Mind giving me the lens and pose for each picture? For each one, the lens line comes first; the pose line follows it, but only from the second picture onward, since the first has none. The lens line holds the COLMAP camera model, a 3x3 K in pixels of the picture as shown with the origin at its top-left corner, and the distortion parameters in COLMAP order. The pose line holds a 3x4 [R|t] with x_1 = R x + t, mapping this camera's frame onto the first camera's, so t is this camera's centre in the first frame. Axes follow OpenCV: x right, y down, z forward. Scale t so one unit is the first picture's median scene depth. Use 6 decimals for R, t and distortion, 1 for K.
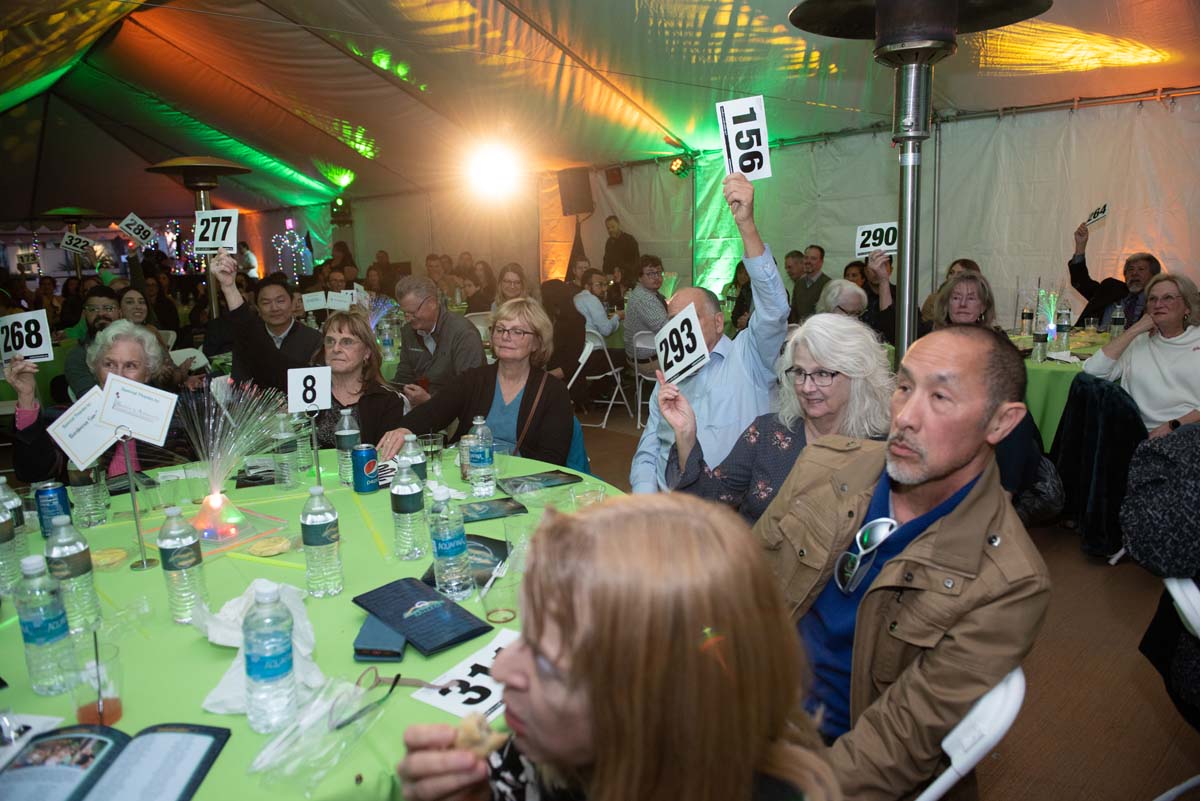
lens RADIAL K [[871.4, 0, 600.0], [0, 871.4, 400.5], [0, 0, 1]] dist [-0.039429, -0.004540]
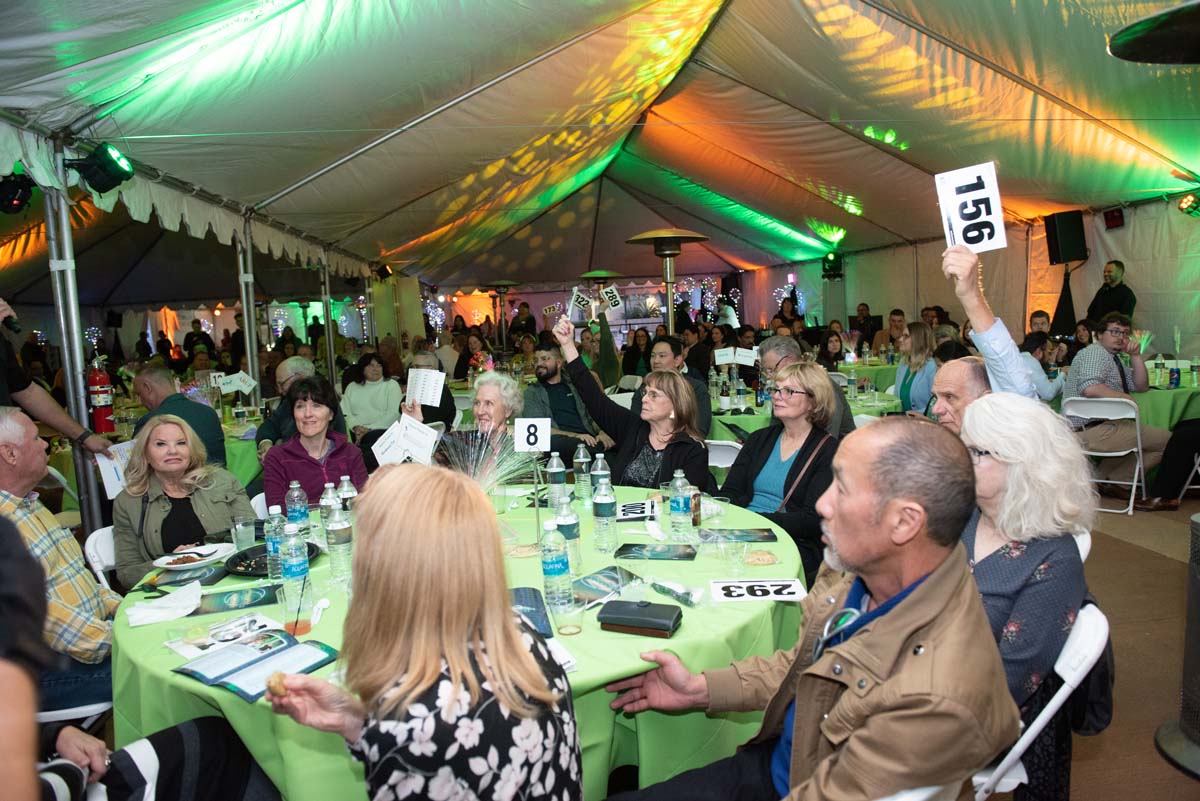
lens RADIAL K [[856.1, 0, 600.0], [0, 856.1, 400.5], [0, 0, 1]] dist [-0.001151, 0.001228]
pose [[0.819846, 0.054505, -0.569984, 0.117152], [-0.083795, 0.996163, -0.025268, -0.010002], [0.566420, 0.068478, 0.821267, 0.001508]]
